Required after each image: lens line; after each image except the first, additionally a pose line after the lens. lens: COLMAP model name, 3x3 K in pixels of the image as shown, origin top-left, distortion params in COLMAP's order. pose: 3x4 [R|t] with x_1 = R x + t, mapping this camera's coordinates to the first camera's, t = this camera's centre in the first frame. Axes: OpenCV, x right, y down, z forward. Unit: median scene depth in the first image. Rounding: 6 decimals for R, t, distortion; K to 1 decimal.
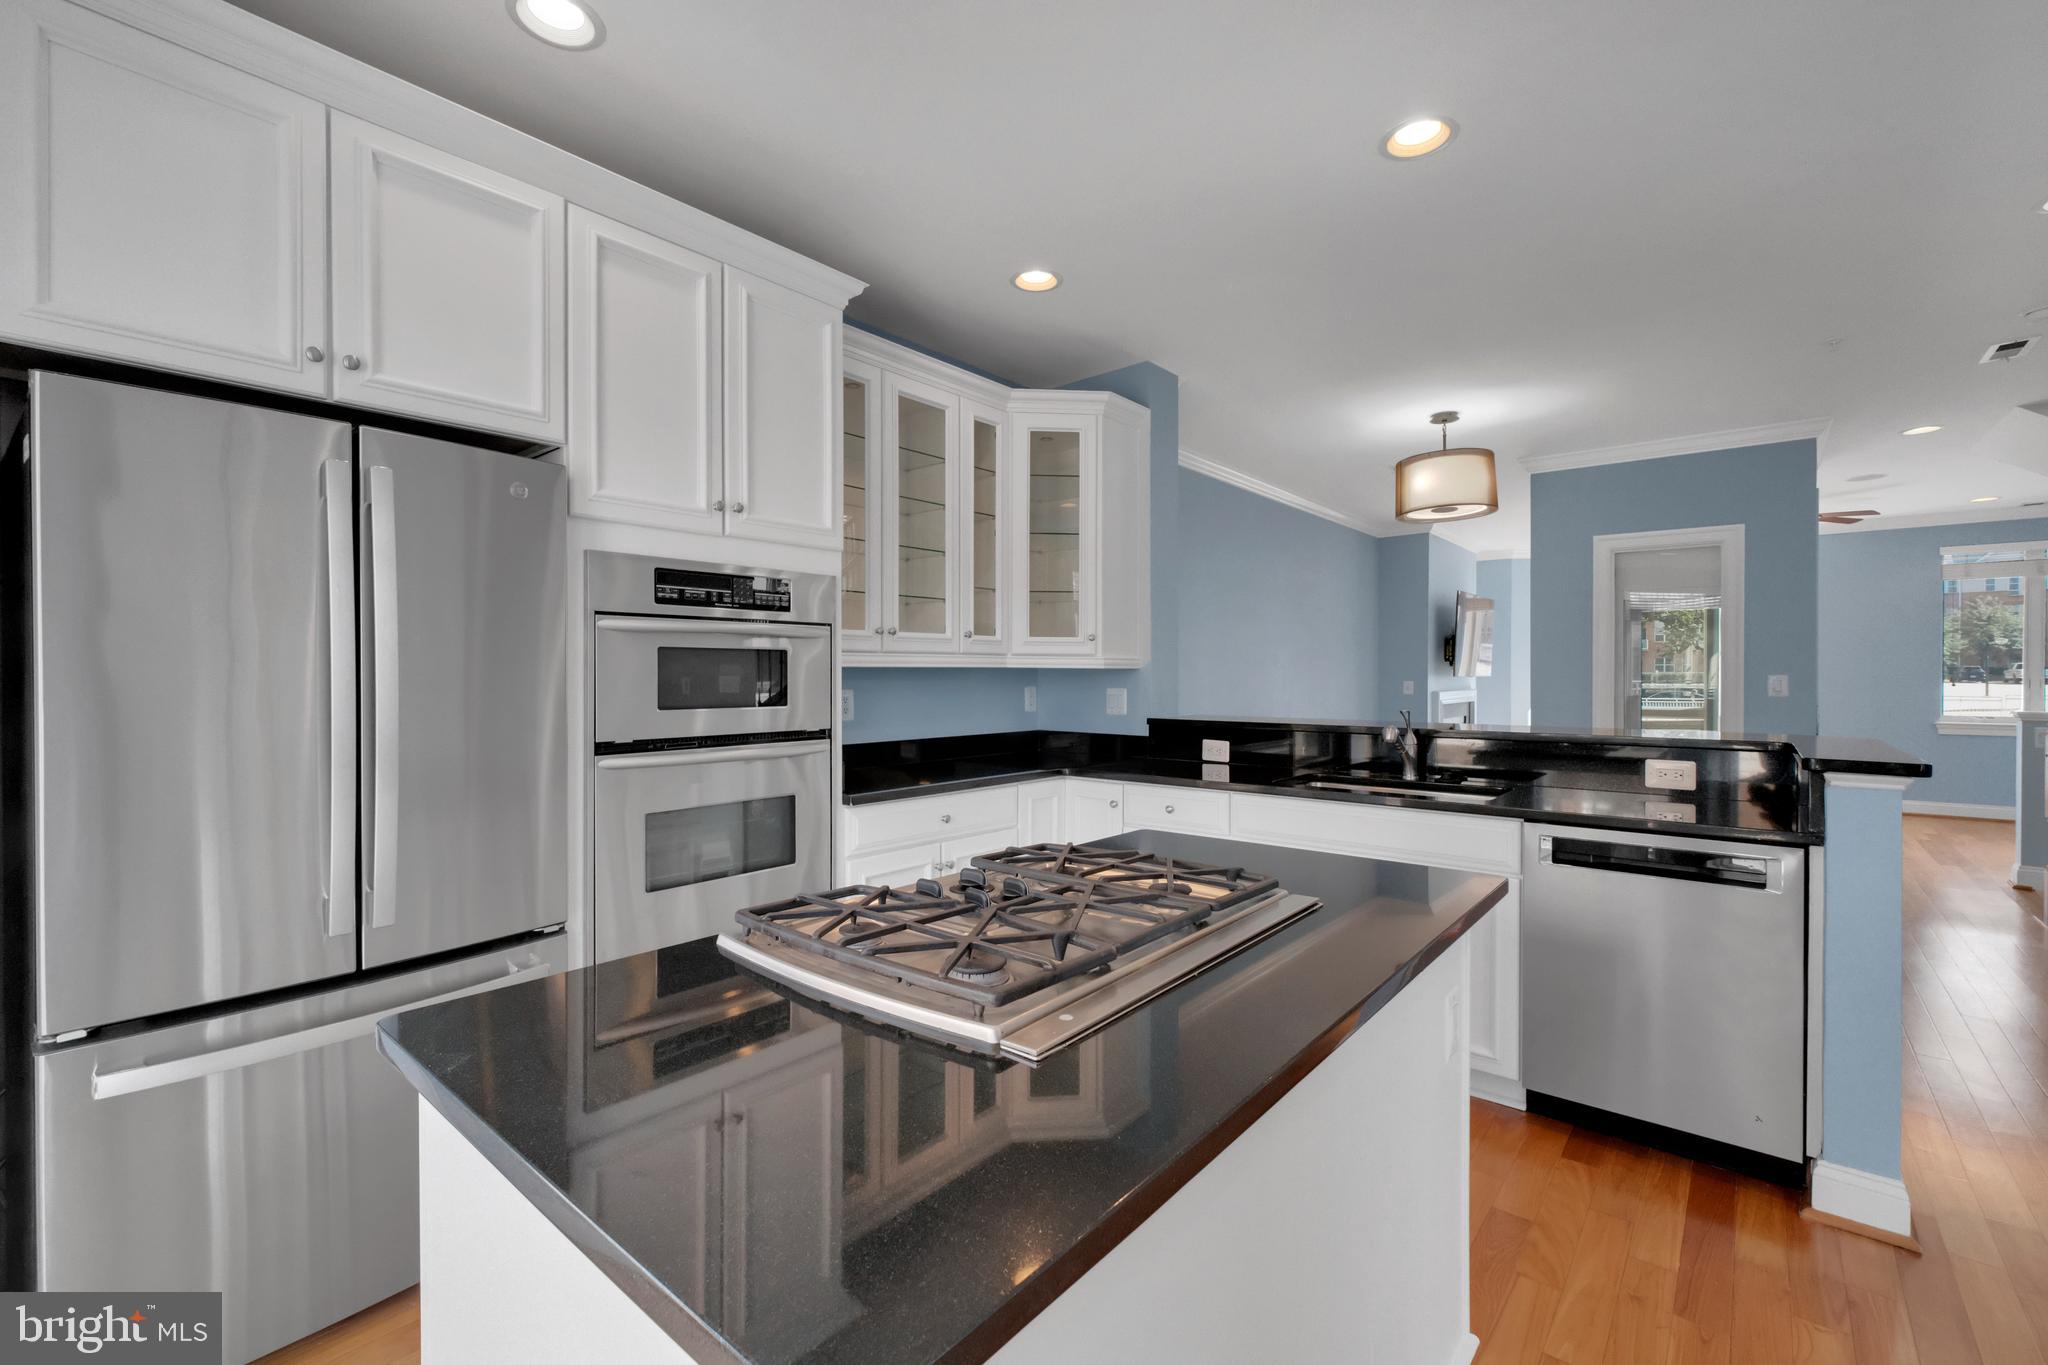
lens RADIAL K [[865.6, 0, 1012.2], [0, 865.6, 678.8], [0, 0, 1]] dist [0.001288, 0.000543]
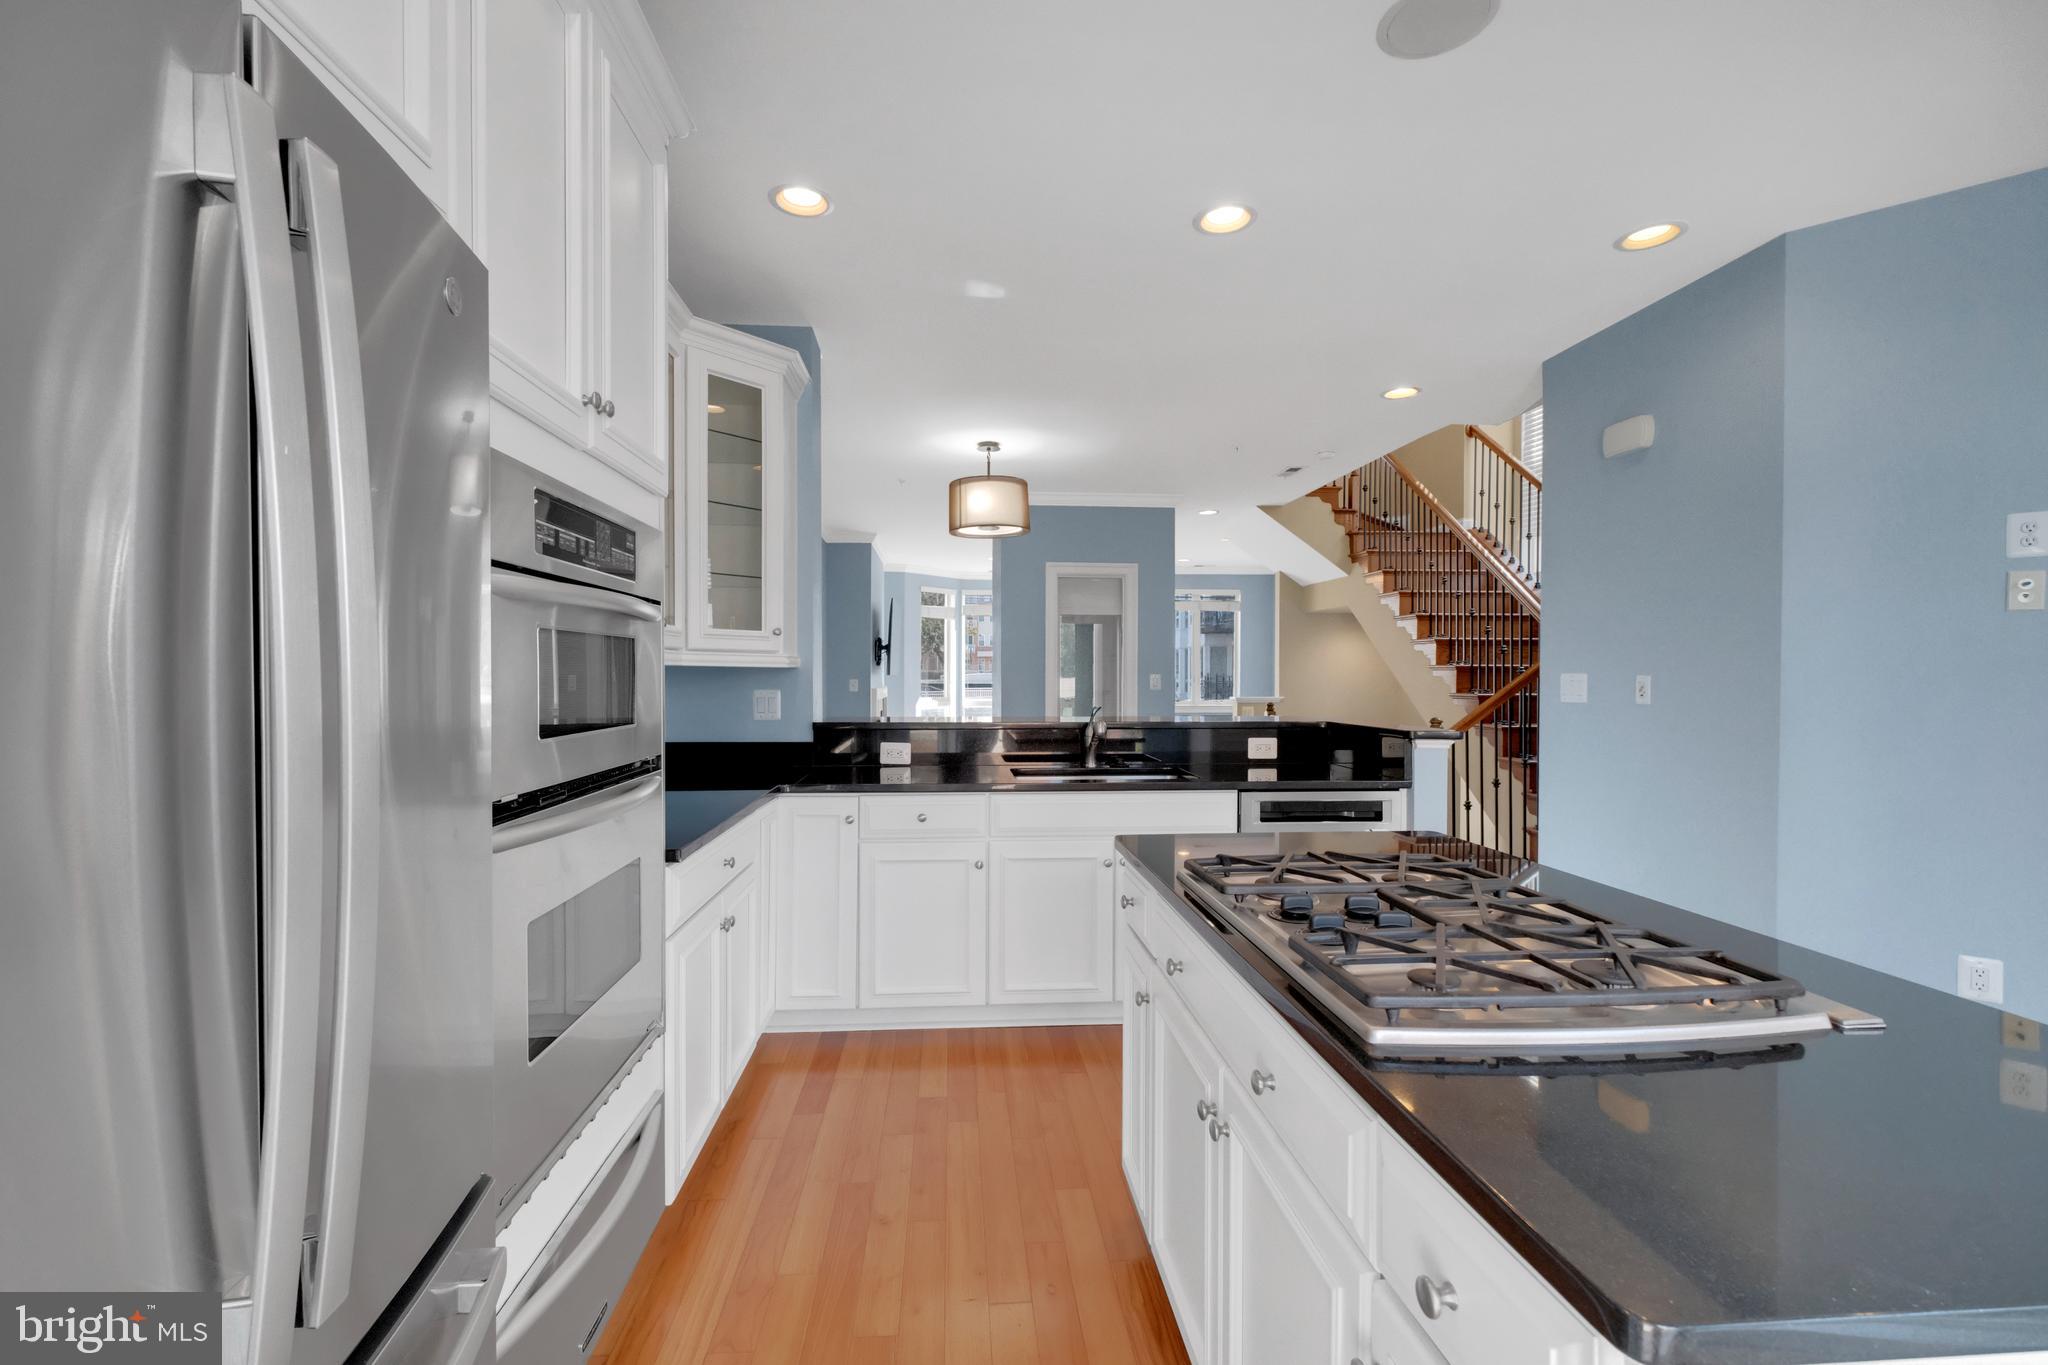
lens RADIAL K [[865.6, 0, 1014.4], [0, 865.6, 681.0], [0, 0, 1]] dist [0.001288, 0.000543]
pose [[0.713601, -0.005880, 0.700528, -0.343454], [0.002180, 0.999979, 0.006173, -0.003080], [-0.700549, -0.002878, 0.713598, 0.217854]]
